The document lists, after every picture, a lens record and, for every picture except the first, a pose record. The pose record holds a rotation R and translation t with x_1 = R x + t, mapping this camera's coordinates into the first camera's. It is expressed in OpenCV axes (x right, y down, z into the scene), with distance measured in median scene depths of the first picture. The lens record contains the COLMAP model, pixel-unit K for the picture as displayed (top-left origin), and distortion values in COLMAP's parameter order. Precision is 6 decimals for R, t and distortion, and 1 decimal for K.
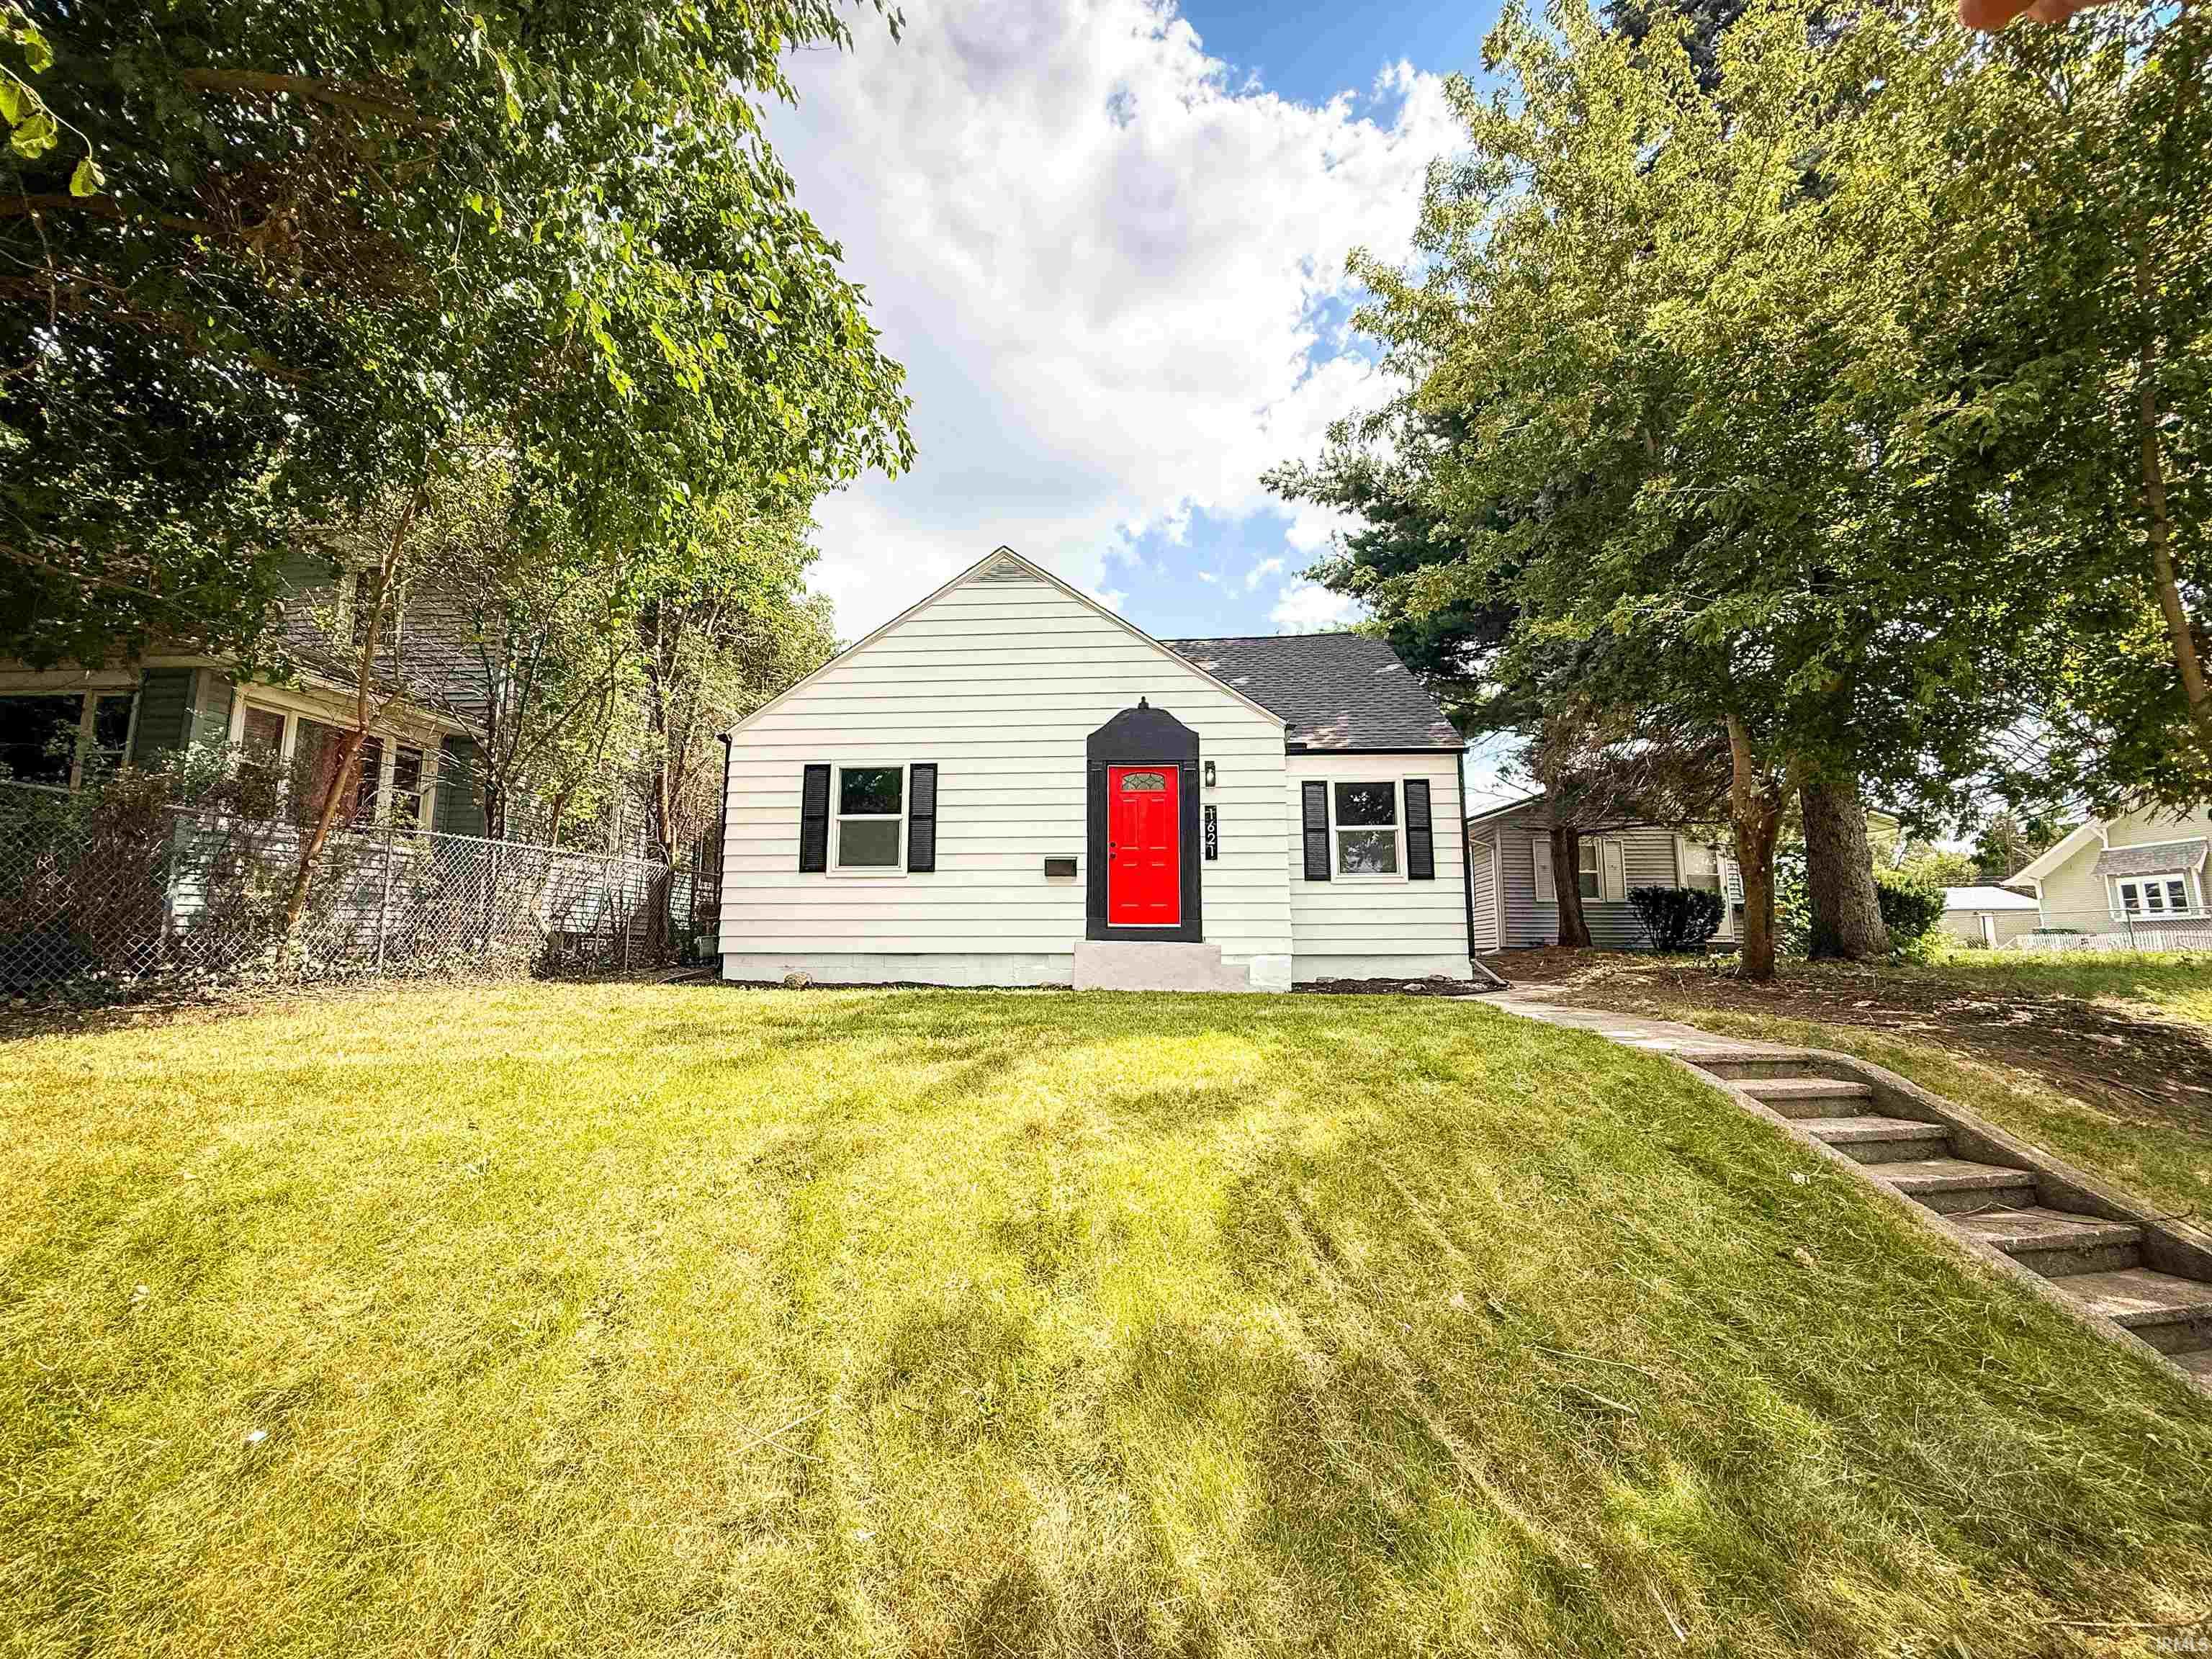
lens RADIAL K [[872.1, 0, 1105.7], [0, 872.1, 826.1], [0, 0, 1]] dist [-0.000639, -0.000123]
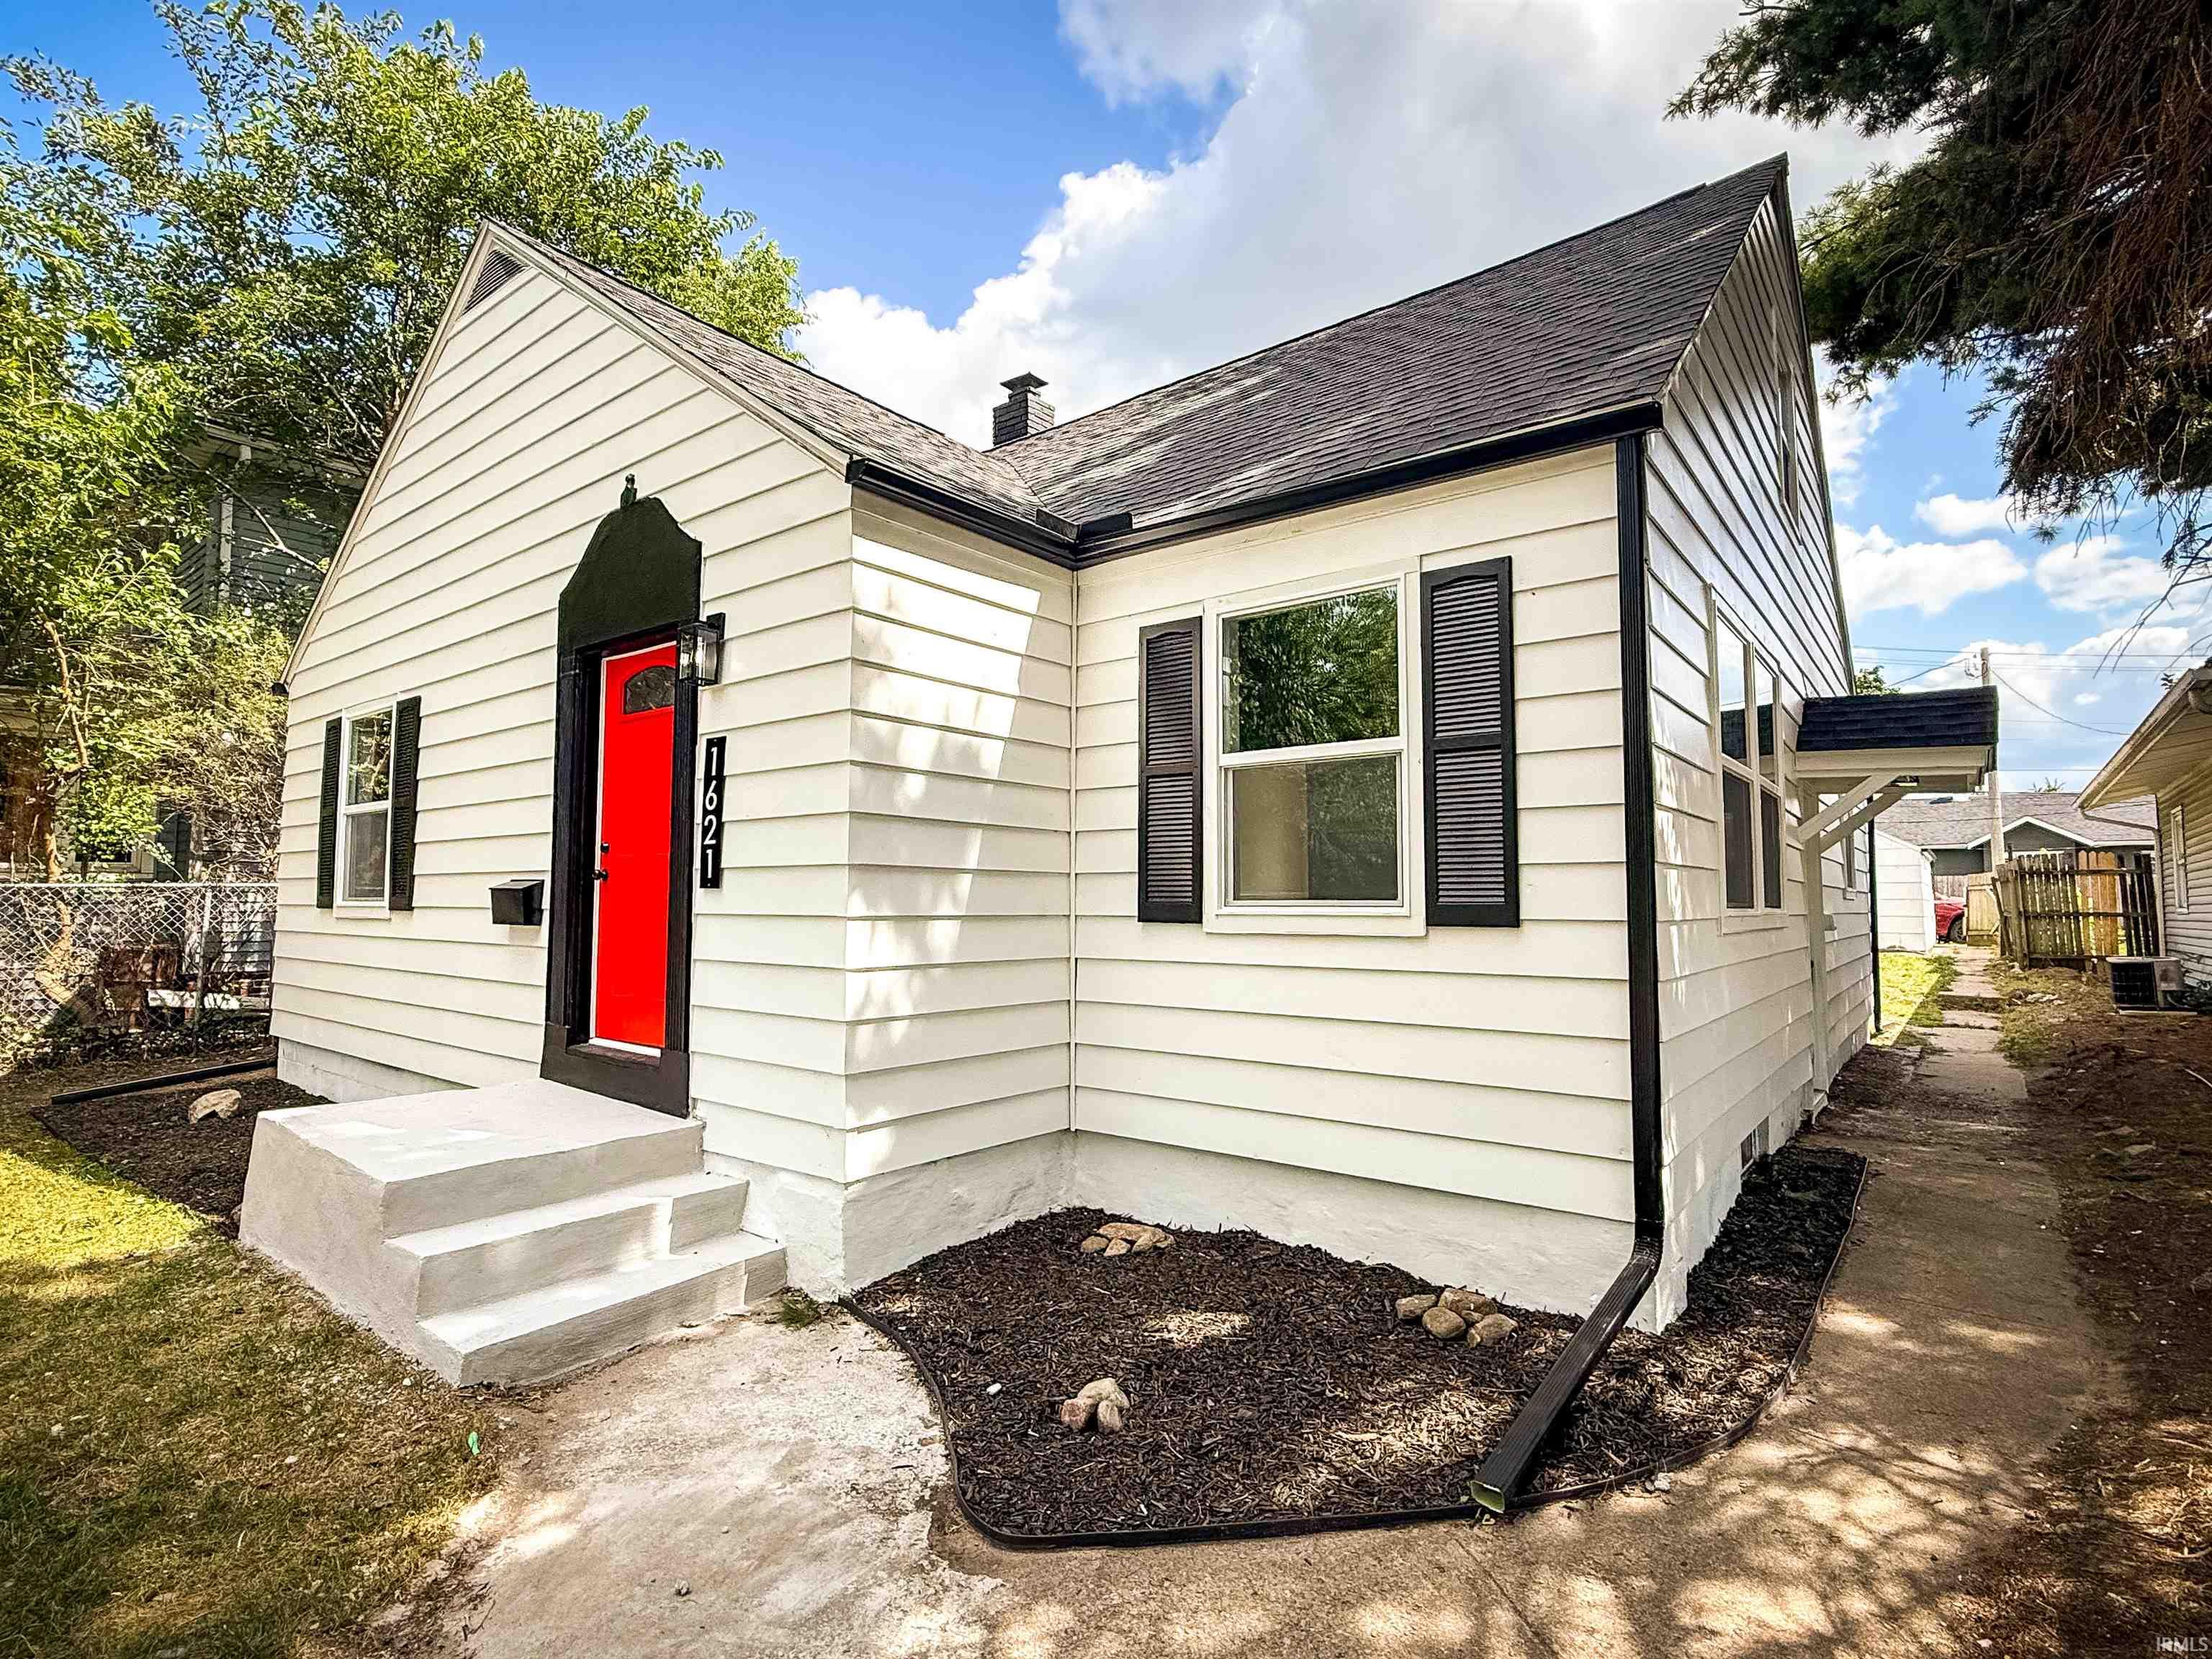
lens RADIAL K [[1120.3, 0, 1095.9], [0, 1120.3, 839.4], [0, 0, 1]] dist [-0.000715, -0.000105]
pose [[0.822205, -0.030011, -0.568400, 0.502885], [0.077498, 0.995212, 0.059557, 0.002950], [0.563892, -0.093017, 0.820594, 0.686395]]
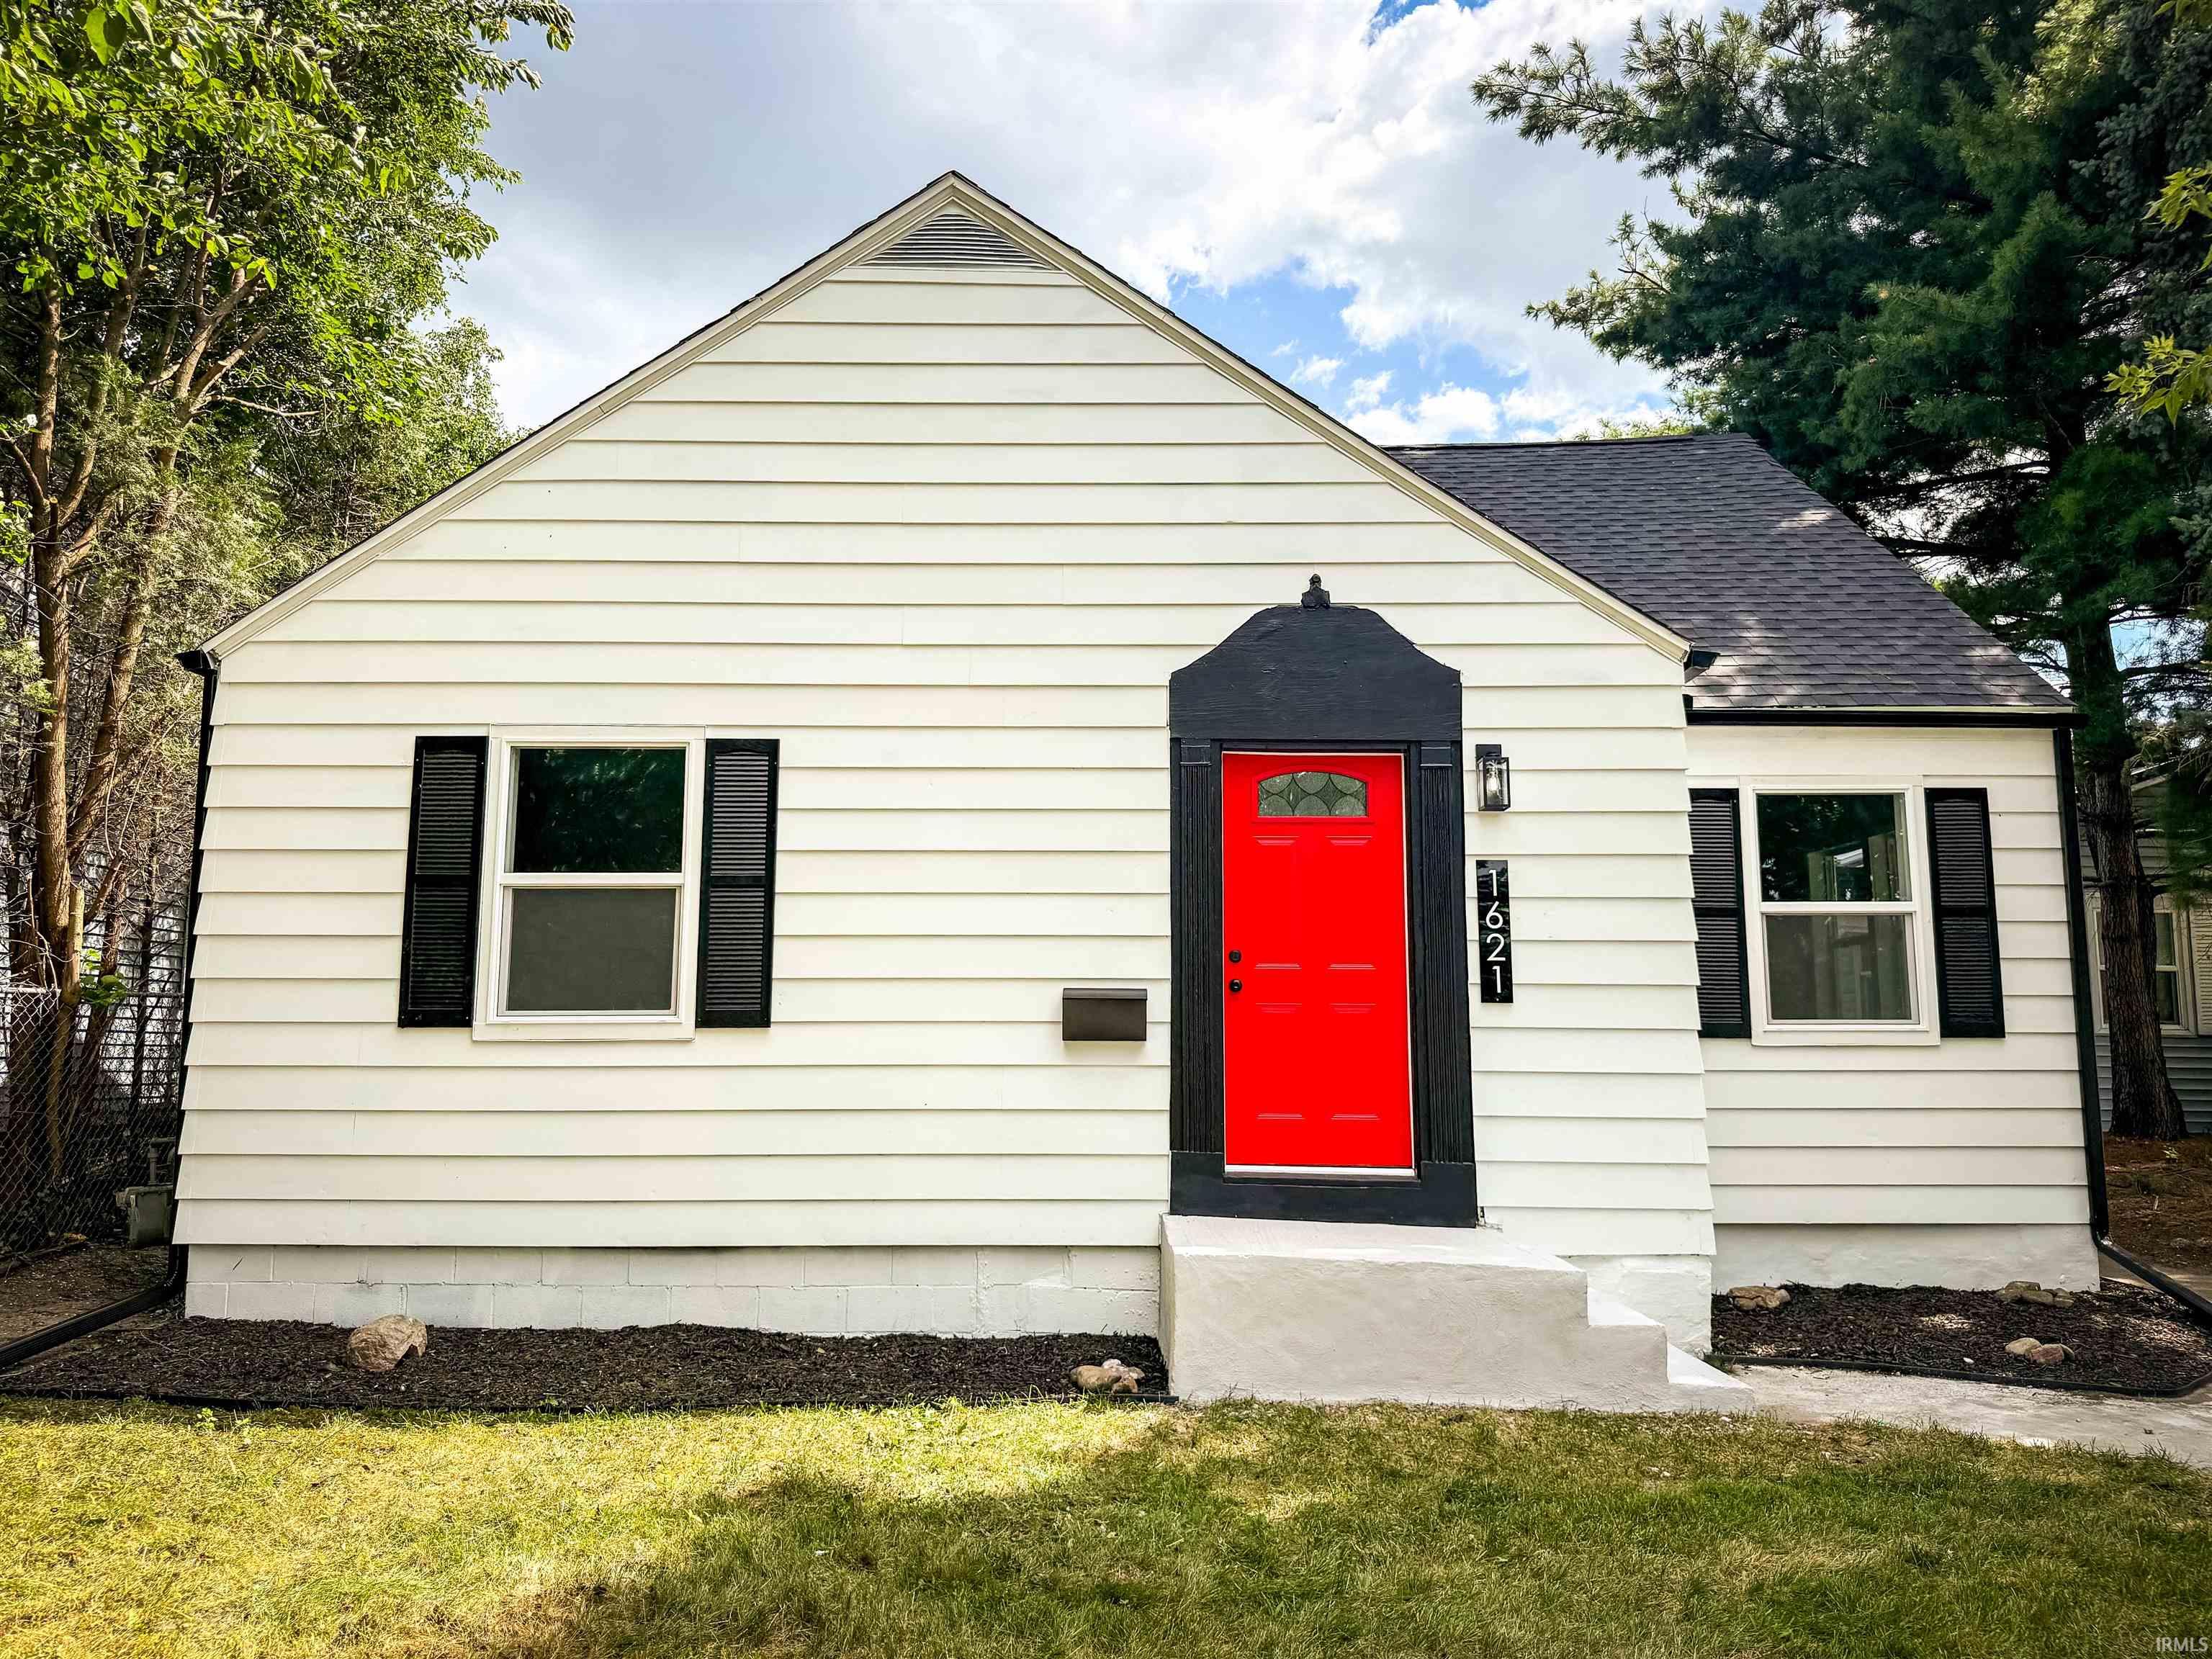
lens RADIAL K [[1609.6, 0, 1113.8], [0, 1609.6, 833.4], [0, 0, 1]] dist [0.043682, -0.072180]
pose [[0.998417, 0.010723, 0.055219, -0.084967], [-0.011468, 0.999847, 0.013178, -0.042051], [-0.055069, -0.013790, 0.998387, 0.290307]]
